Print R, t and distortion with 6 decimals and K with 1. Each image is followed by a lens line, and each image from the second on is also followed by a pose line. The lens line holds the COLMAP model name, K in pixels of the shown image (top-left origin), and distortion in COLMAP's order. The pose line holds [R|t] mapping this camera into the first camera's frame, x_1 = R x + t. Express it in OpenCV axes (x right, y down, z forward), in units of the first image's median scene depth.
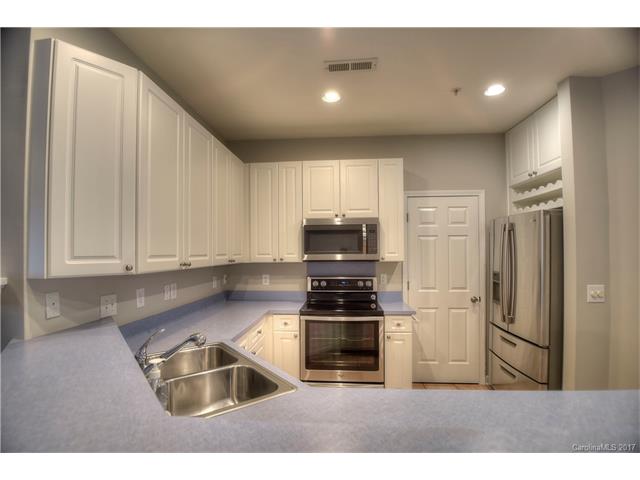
lens RADIAL K [[316.6, 0, 318.7], [0, 316.6, 248.0], [0, 0, 1]] dist [-0.041862, 0.000003]
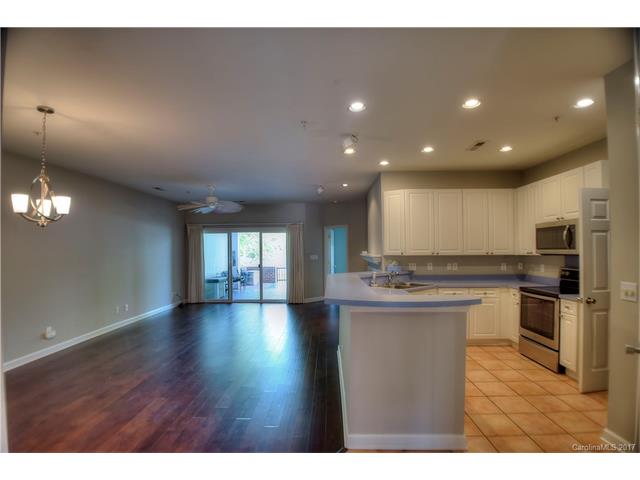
lens RADIAL K [[316.6, 0, 318.7], [0, 316.6, 248.0], [0, 0, 1]] dist [-0.041862, 0.000003]
pose [[0.049889, -0.000703, -0.998755, 1.226394], [0.017886, 0.999840, 0.000190, -0.003601], [0.998595, -0.017873, 0.049893, -0.015946]]
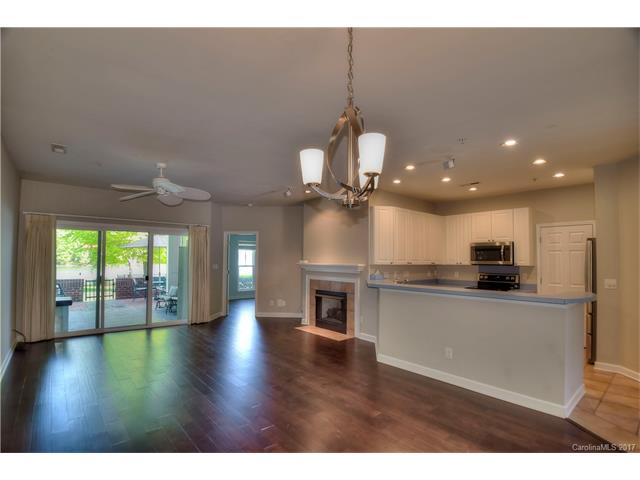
lens RADIAL K [[321.2, 0, 317.9], [0, 321.2, 252.1], [0, 0, 1]] dist [-0.002571, -0.000058]
pose [[0.701747, -0.003812, -0.712417, 0.704837], [-0.006034, 0.999918, -0.011294, -0.006735], [0.712401, 0.012224, 0.701666, -1.081011]]
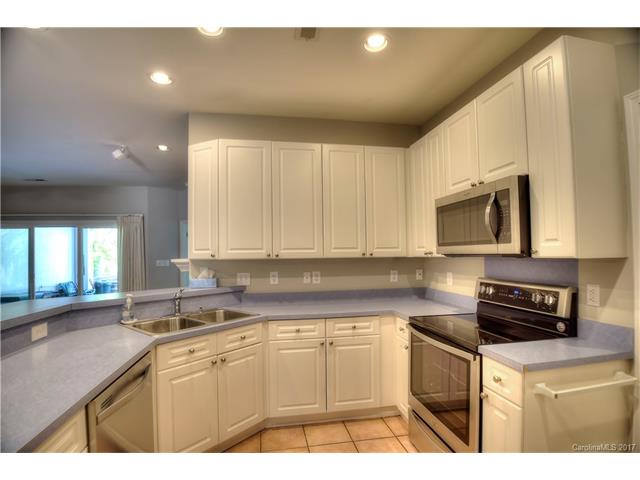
lens RADIAL K [[316.6, 0, 318.7], [0, 316.6, 248.0], [0, 0, 1]] dist [-0.041862, 0.000003]
pose [[0.259351, -0.014881, -0.965669, 0.585564], [0.022309, 0.999707, -0.009413, 0.023925], [0.965526, -0.019102, 0.259607, 0.520391]]
